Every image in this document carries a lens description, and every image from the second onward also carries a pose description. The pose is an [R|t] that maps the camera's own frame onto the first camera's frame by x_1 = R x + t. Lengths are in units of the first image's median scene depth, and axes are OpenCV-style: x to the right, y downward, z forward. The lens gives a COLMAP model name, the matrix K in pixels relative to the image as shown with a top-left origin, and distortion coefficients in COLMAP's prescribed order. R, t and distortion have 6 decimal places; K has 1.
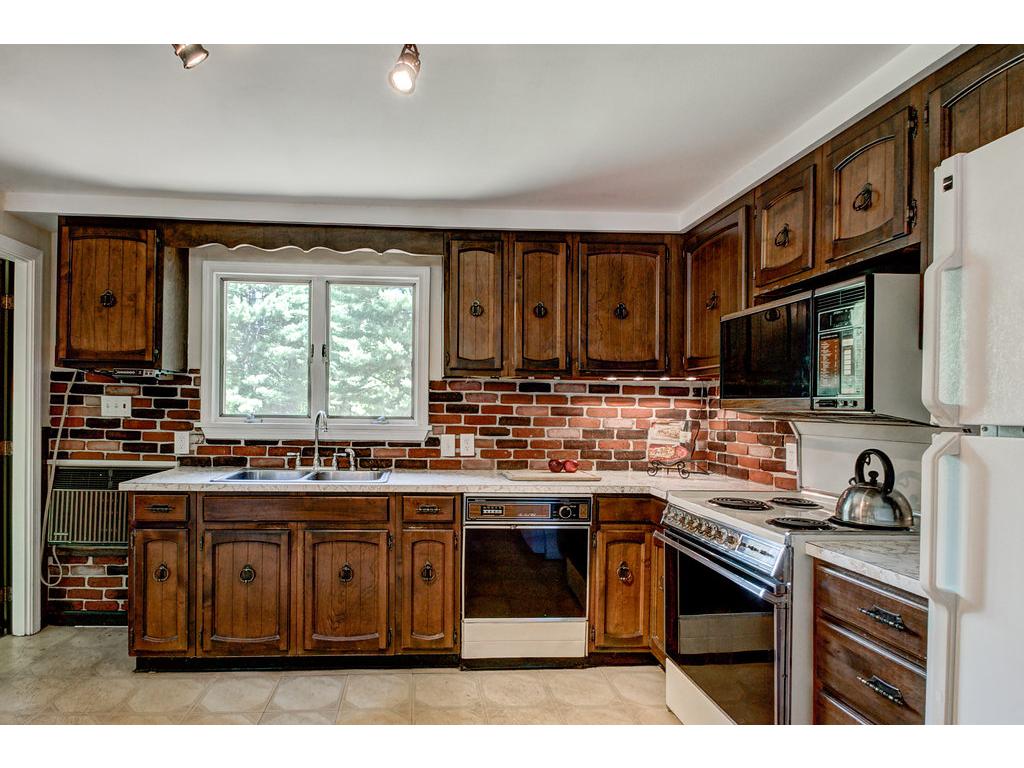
lens RADIAL K [[557.9, 0, 447.4], [0, 557.9, 416.0], [0, 0, 1]] dist [-0.000912, -0.001510]
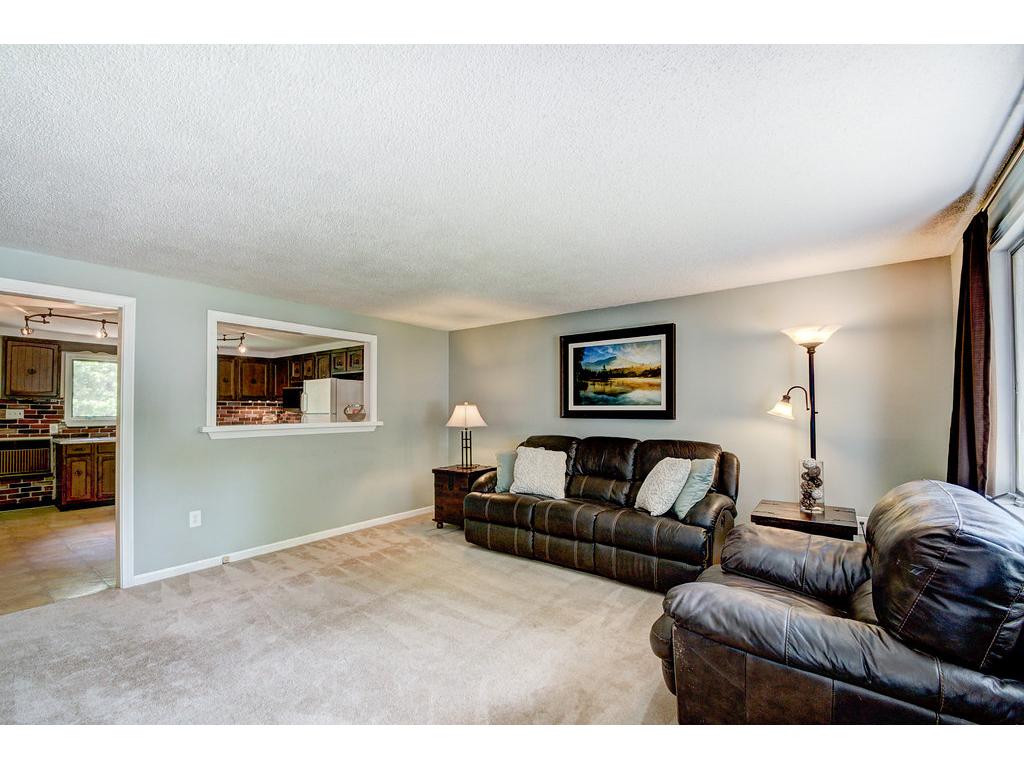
lens RADIAL K [[450.1, 0, 512.7], [0, 450.1, 391.8], [0, 0, 1]] dist [0.018689, -0.019370]
pose [[0.654477, 0.012843, 0.755973, -0.661977], [0.020751, 0.999174, -0.034940, -0.001432], [-0.755797, 0.038554, 0.653670, -1.782526]]
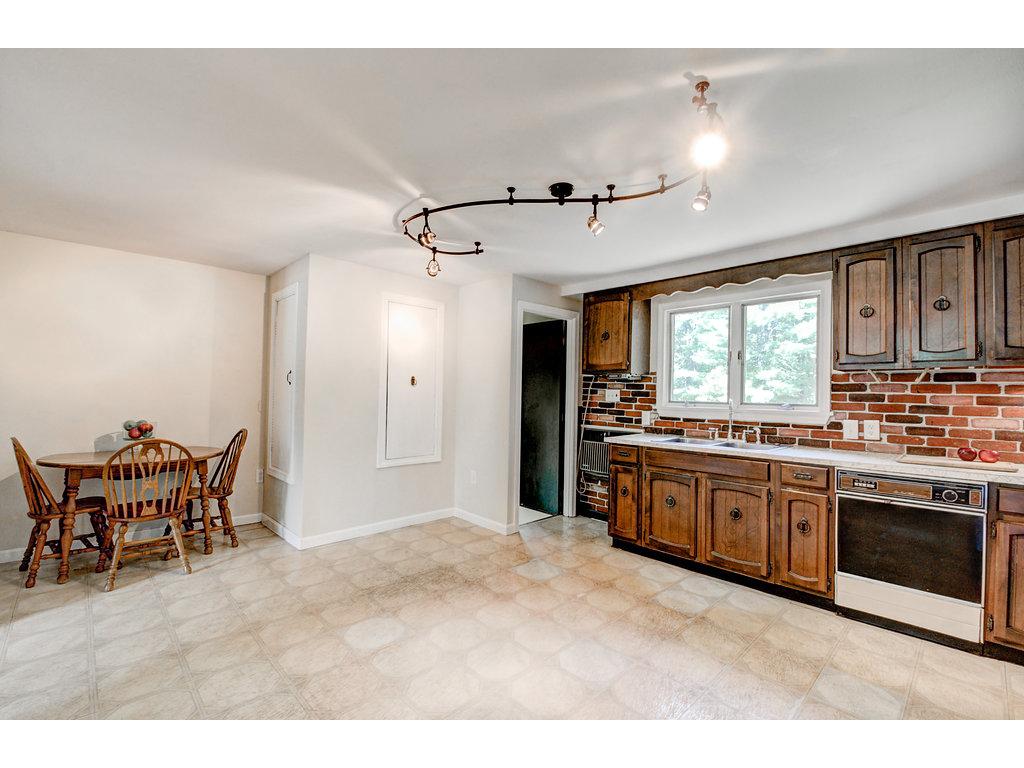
lens RADIAL K [[450.1, 0, 512.7], [0, 450.1, 391.8], [0, 0, 1]] dist [0.018689, -0.019370]
pose [[0.657415, -0.006123, -0.753504, 0.259876], [-0.016559, 0.999608, -0.022570, 0.007832], [0.753347, 0.027315, 0.657056, -0.153636]]
